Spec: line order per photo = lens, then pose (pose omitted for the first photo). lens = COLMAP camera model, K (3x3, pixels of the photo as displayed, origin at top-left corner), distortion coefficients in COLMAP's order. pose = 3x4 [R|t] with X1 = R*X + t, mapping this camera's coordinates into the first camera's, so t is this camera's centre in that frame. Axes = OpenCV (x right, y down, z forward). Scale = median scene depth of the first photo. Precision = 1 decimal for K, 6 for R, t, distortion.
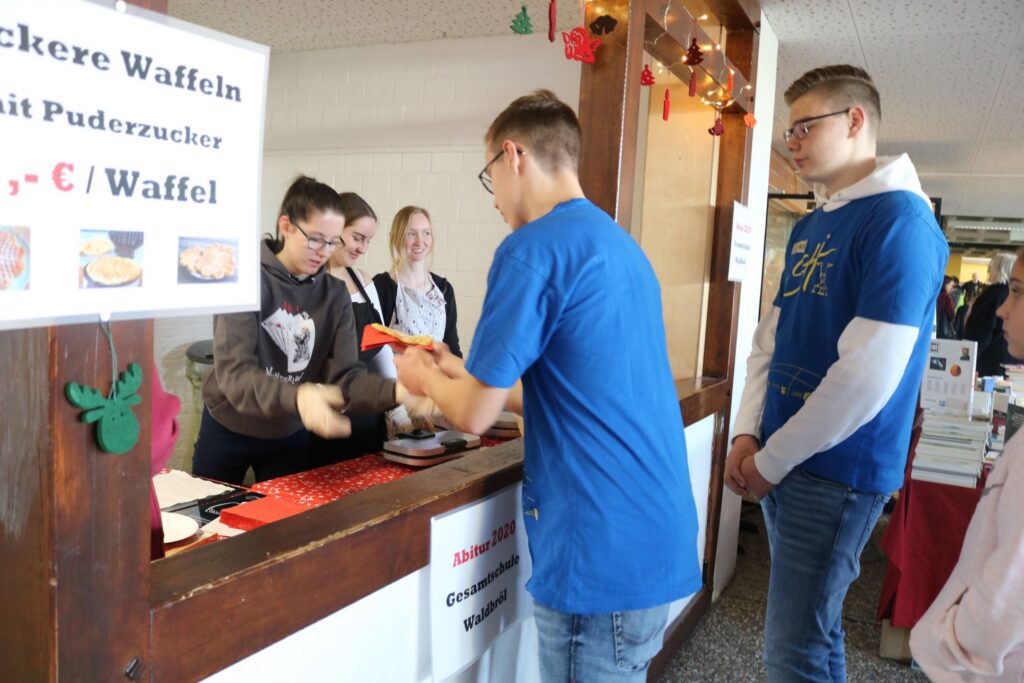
lens RADIAL K [[851.9, 0, 512.0], [0, 851.9, 341.5], [0, 0, 1]] dist [-0.181302, 0.151932]
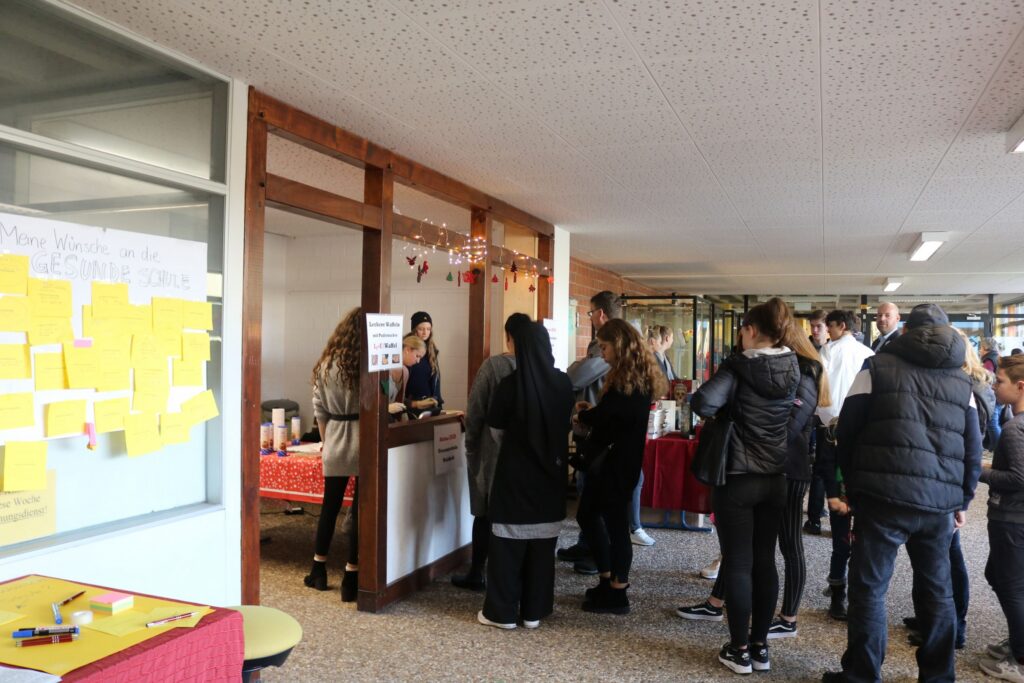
lens RADIAL K [[851.9, 0, 512.0], [0, 851.9, 341.5], [0, 0, 1]] dist [-0.181302, 0.151932]
pose [[0.992958, -0.036078, 0.112841, -0.251182], [0.045747, 0.995389, -0.084303, 0.279830], [-0.109279, 0.088872, 0.990030, -4.412942]]
